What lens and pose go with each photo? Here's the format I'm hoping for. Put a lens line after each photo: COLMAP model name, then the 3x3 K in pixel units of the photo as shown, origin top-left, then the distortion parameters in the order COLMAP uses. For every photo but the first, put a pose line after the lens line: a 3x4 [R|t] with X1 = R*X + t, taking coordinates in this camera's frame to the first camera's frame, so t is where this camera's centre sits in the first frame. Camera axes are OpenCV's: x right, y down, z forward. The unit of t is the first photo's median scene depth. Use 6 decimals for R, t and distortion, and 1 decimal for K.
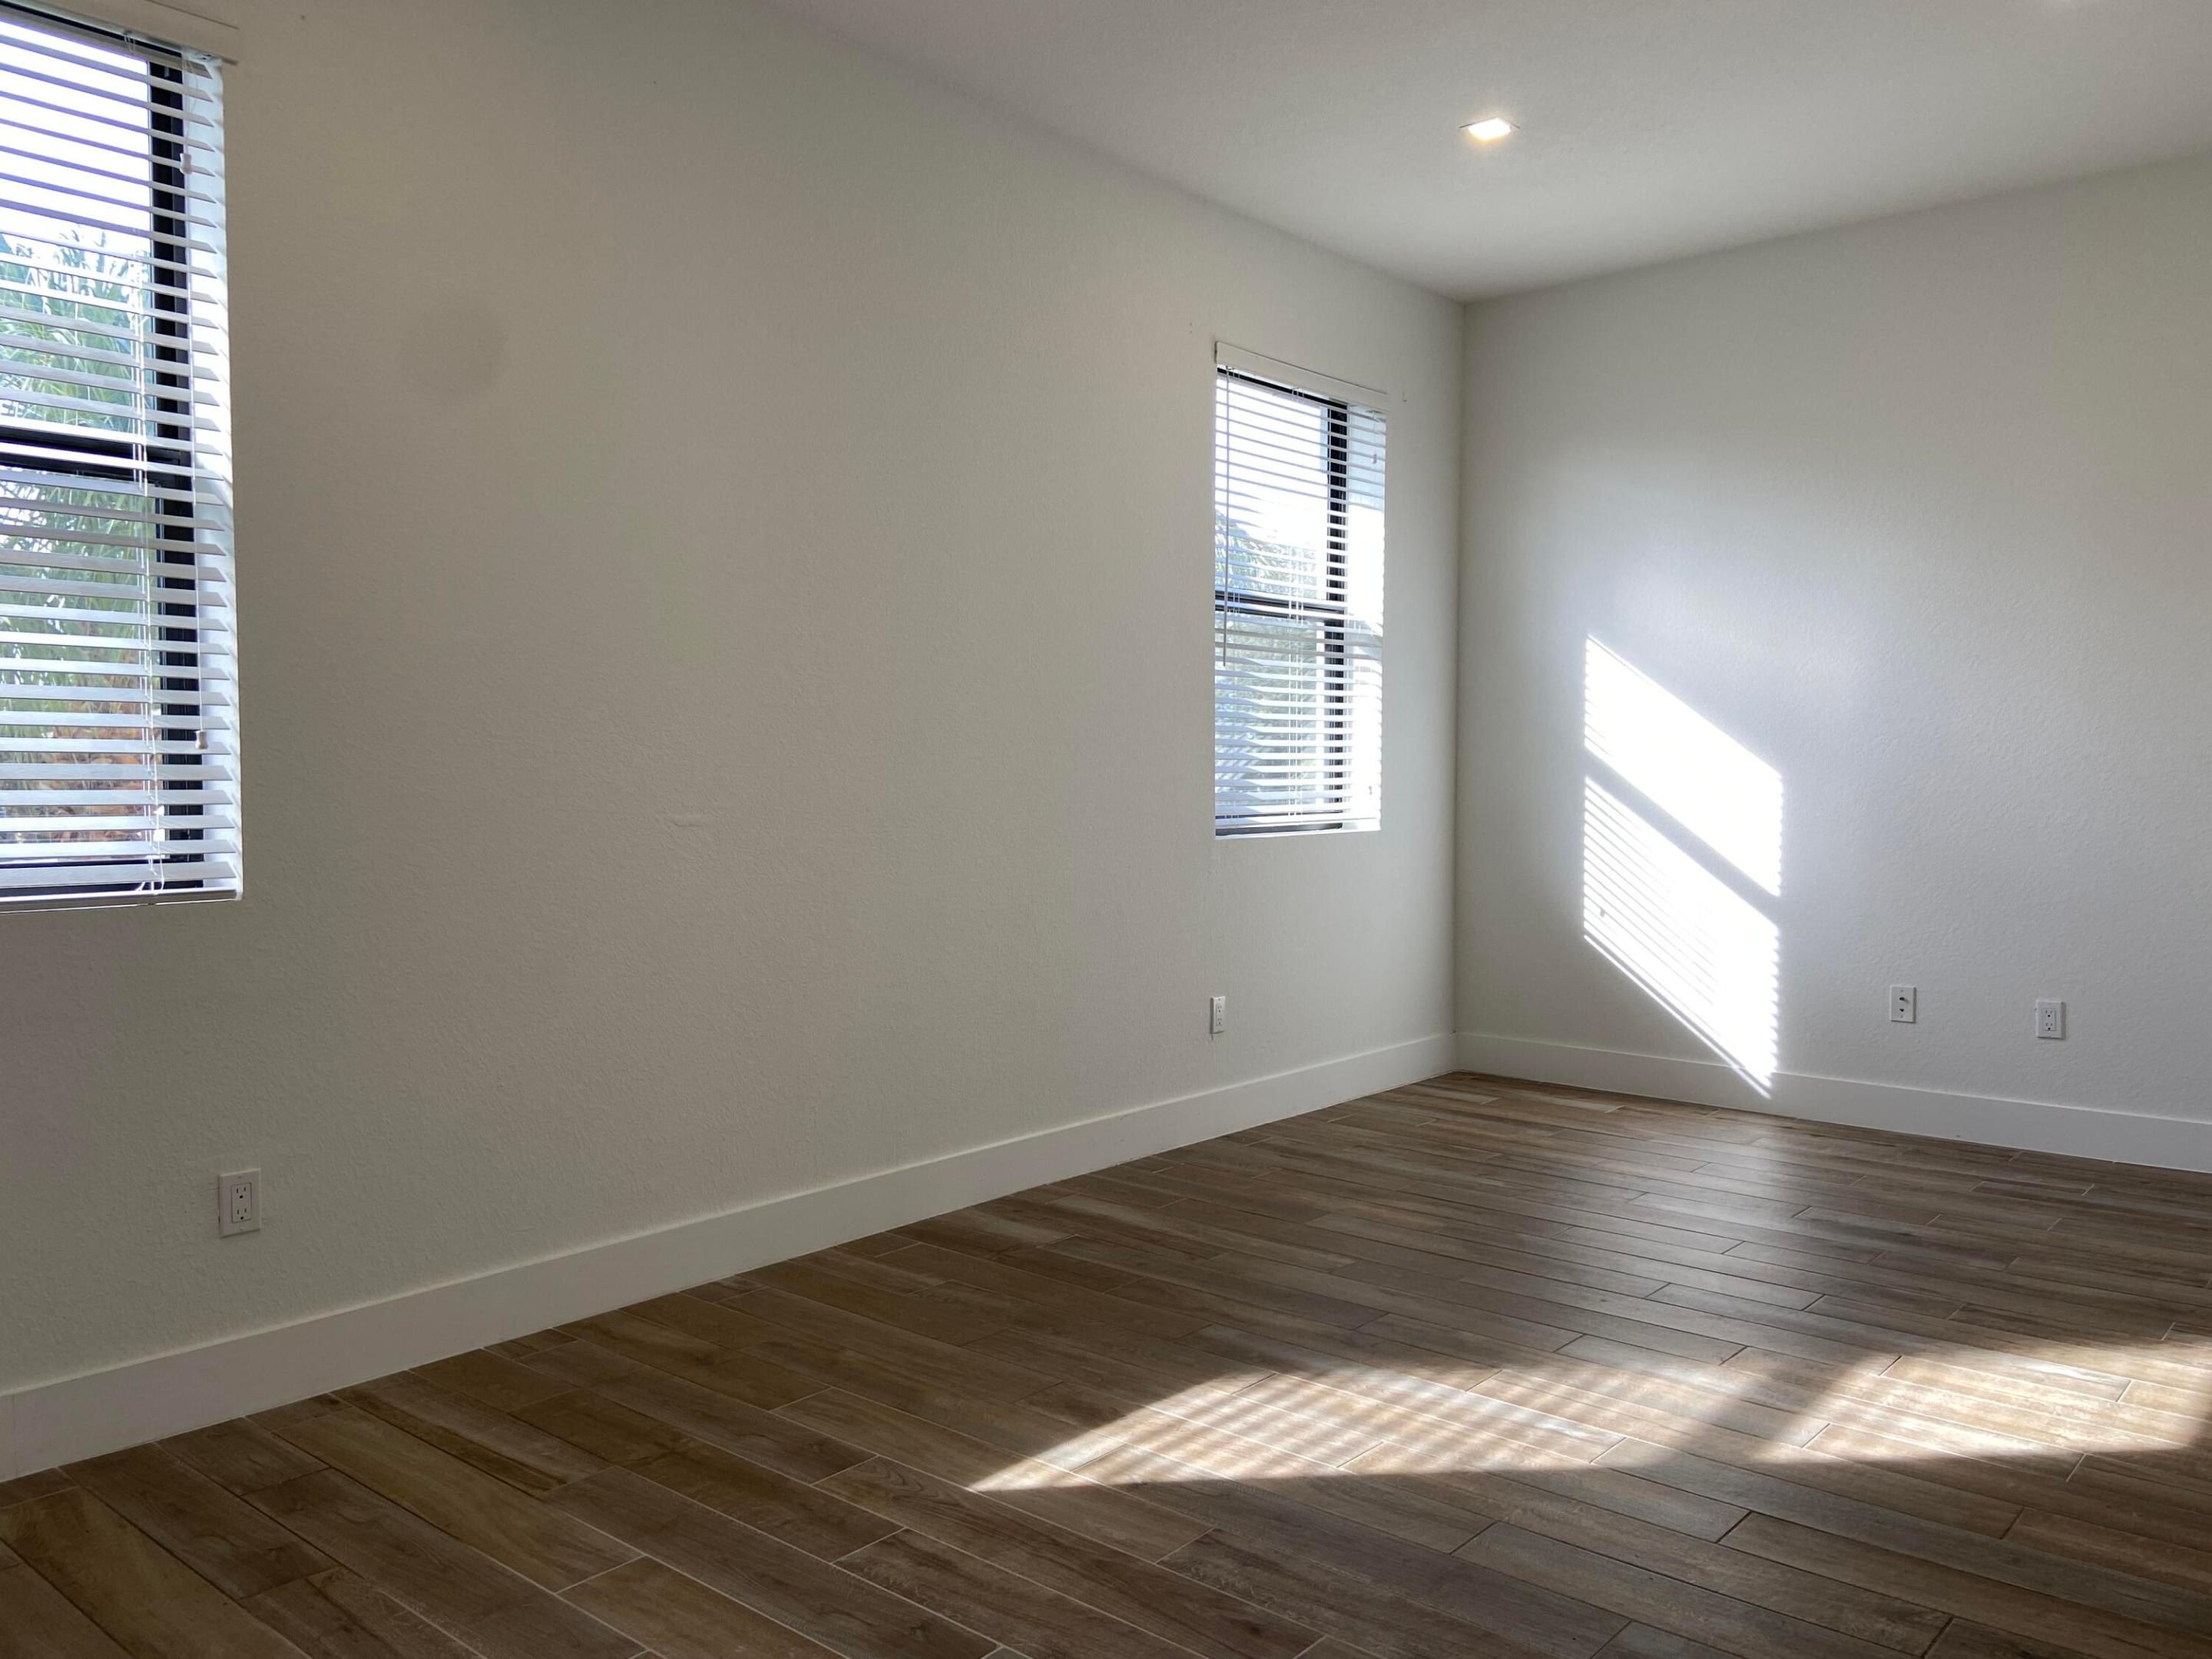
lens RADIAL K [[1668.3, 0, 1107.8], [0, 1668.3, 818.3], [0, 0, 1]] dist [0.121515, -0.163132]
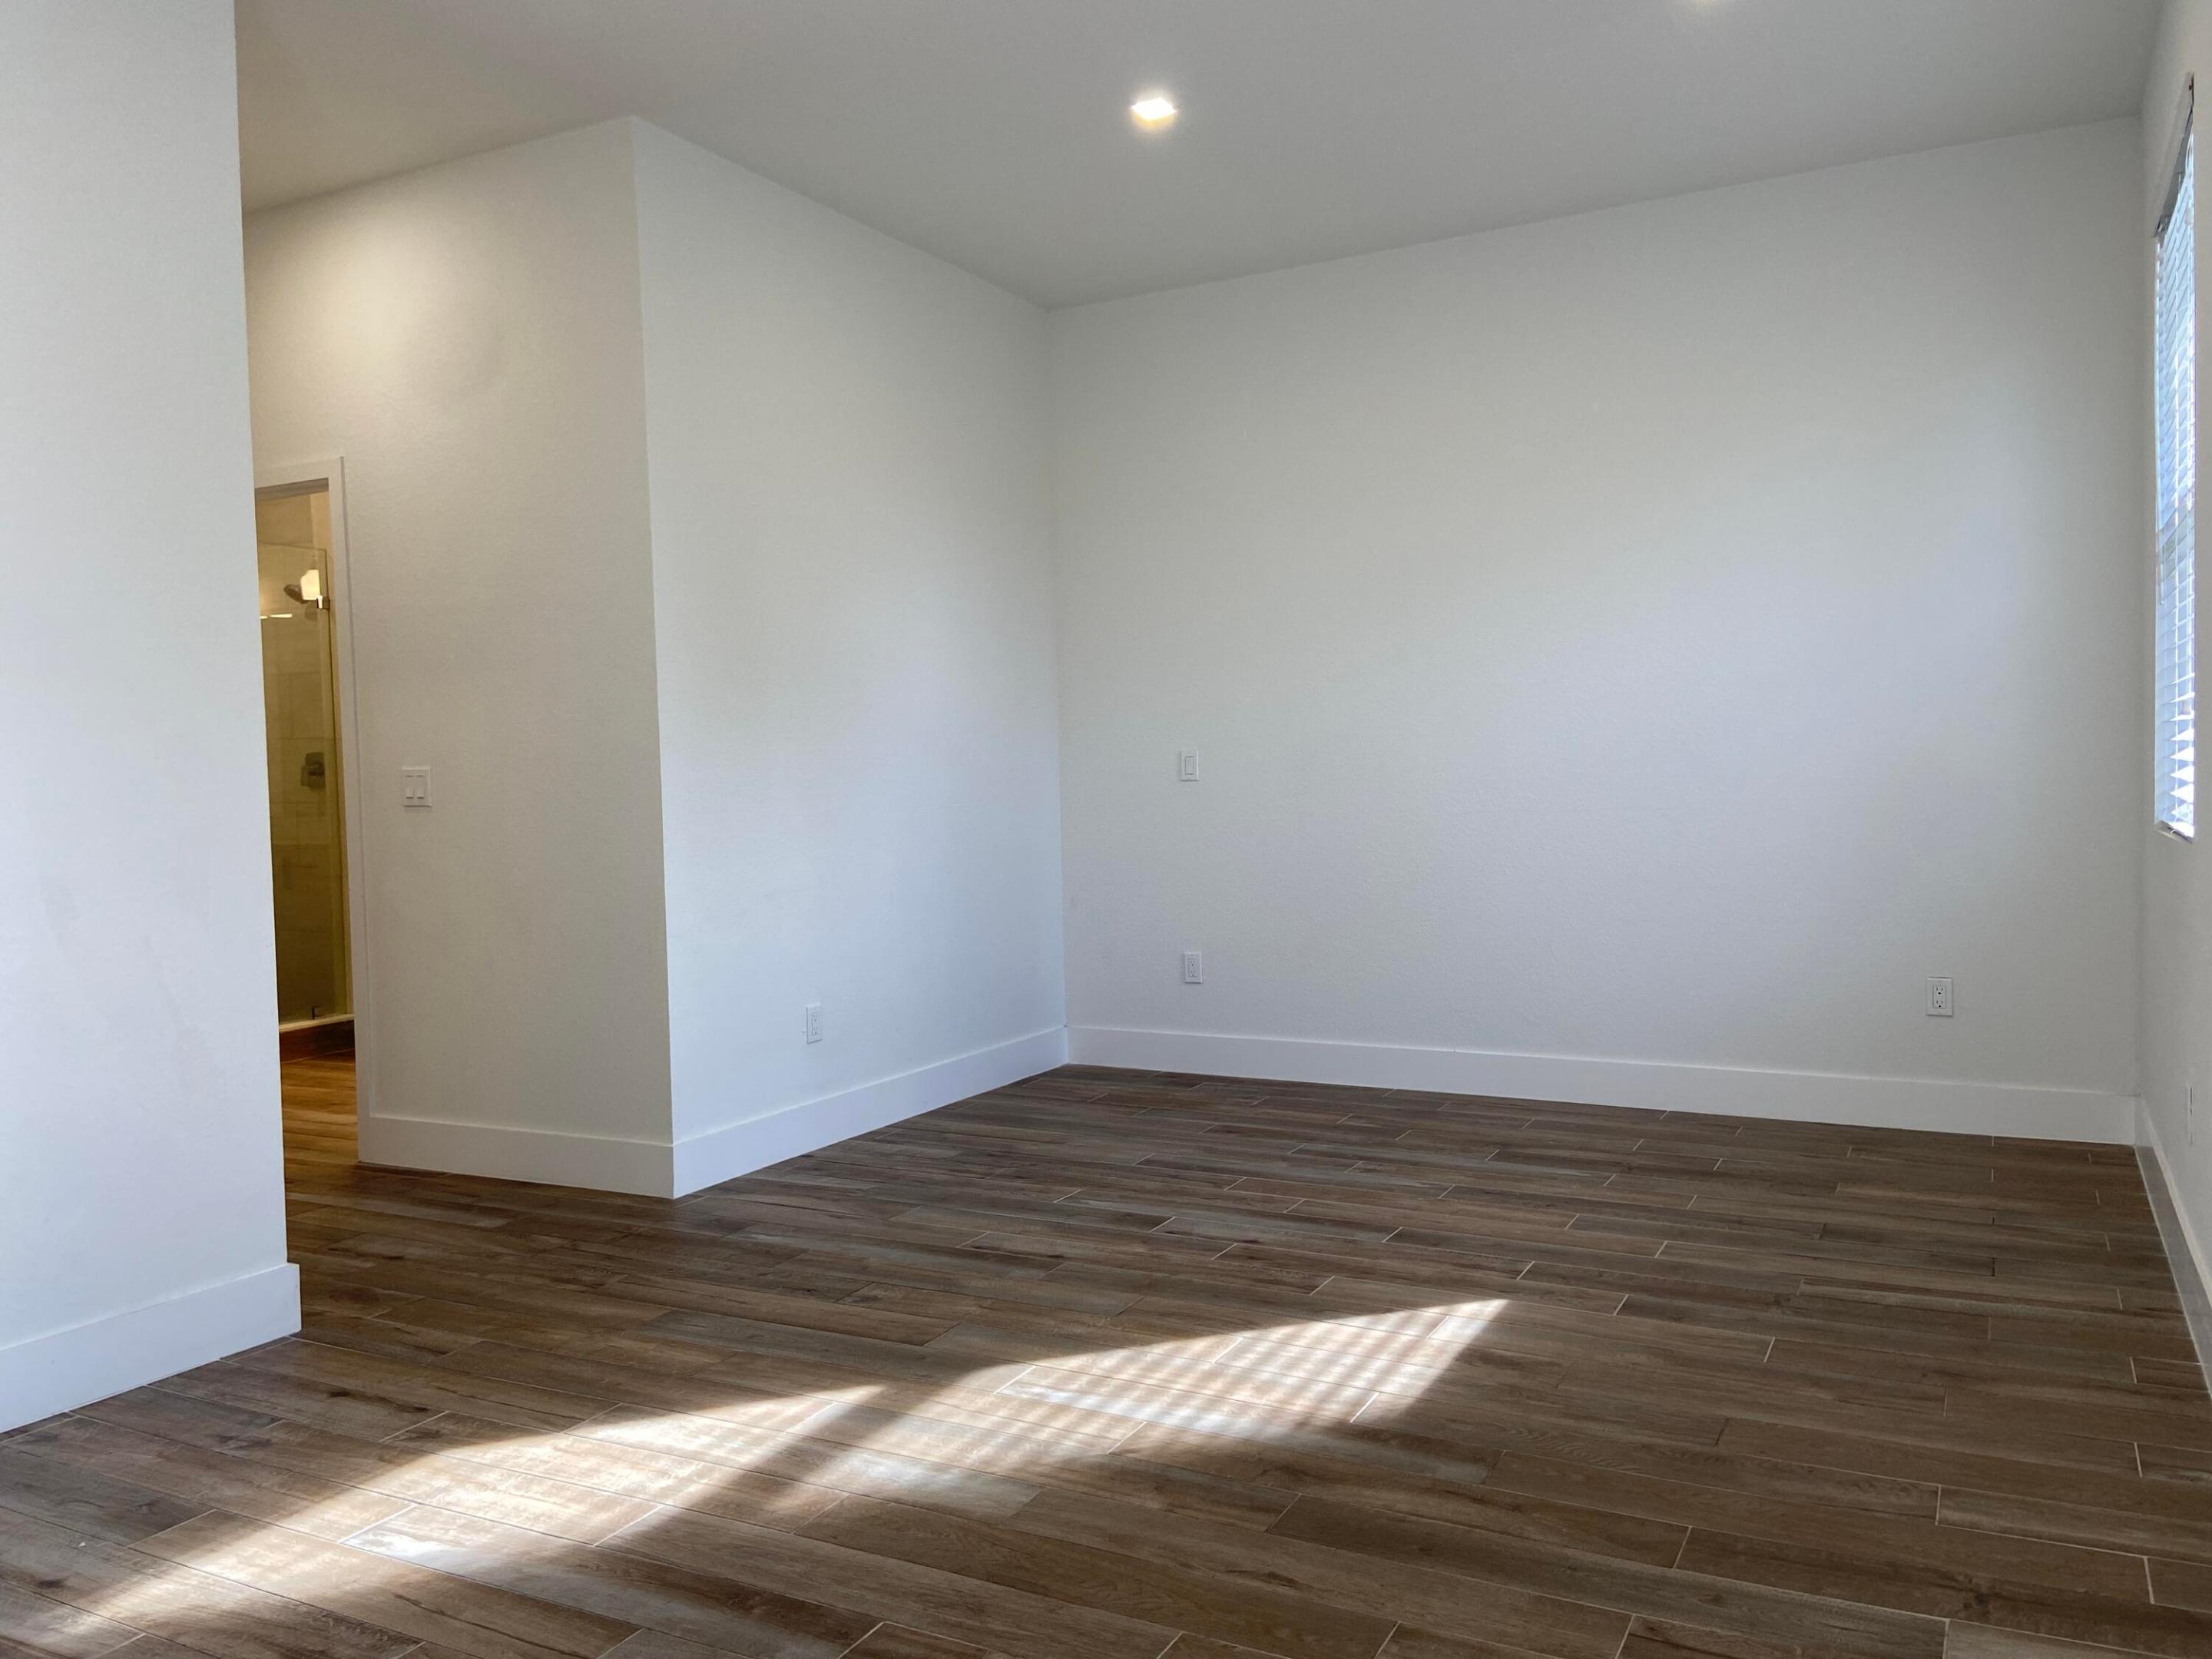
lens RADIAL K [[1668.3, 0, 1107.8], [0, 1668.3, 818.3], [0, 0, 1]] dist [0.121515, -0.163132]
pose [[-0.975829, 0.030301, -0.216425, 0.441984], [0.020034, 0.998574, 0.049479, -0.041165], [0.217615, 0.043947, -0.975045, 1.977717]]
